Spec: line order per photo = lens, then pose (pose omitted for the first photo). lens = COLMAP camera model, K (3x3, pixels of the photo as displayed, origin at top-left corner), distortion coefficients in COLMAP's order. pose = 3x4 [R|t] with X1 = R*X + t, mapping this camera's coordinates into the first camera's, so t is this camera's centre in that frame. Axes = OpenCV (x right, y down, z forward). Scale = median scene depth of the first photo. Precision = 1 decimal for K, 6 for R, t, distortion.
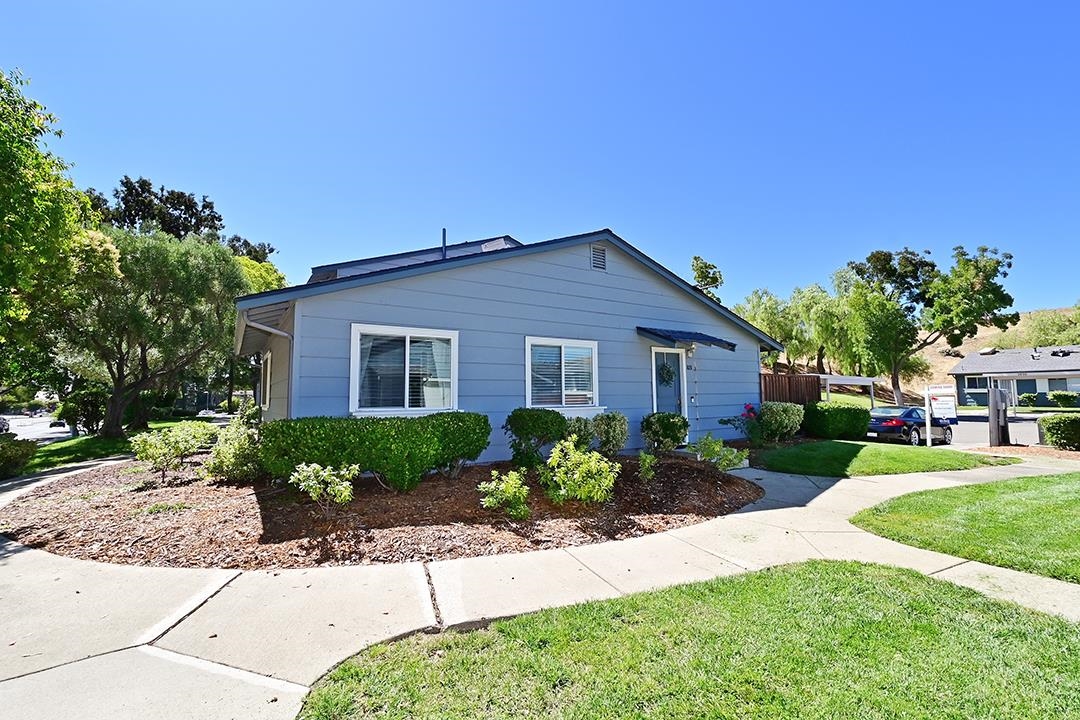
lens RADIAL K [[454.4, 0, 540.0], [0, 454.4, 360.0], [0, 0, 1]] dist [0.010514, 0.000048]
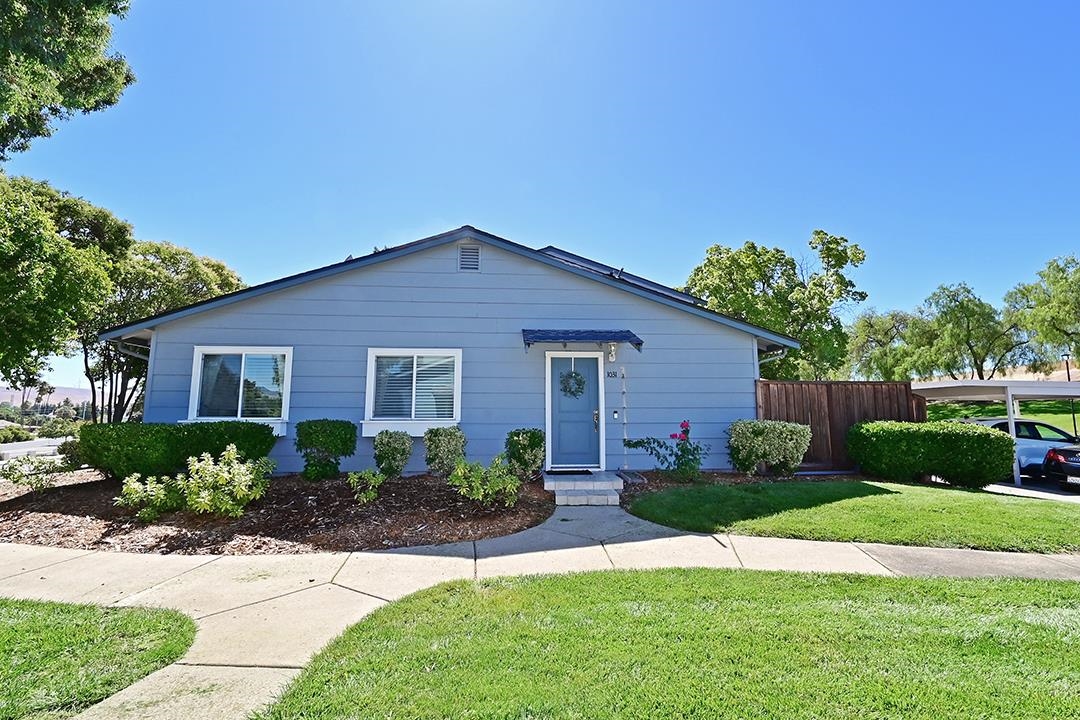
lens RADIAL K [[454.4, 0, 540.0], [0, 454.4, 360.0], [0, 0, 1]] dist [0.010514, 0.000048]
pose [[0.877181, -0.051308, -0.477410, 0.669294], [0.029840, 0.998178, -0.052449, 0.032349], [0.479231, 0.031761, 0.877114, 0.266653]]
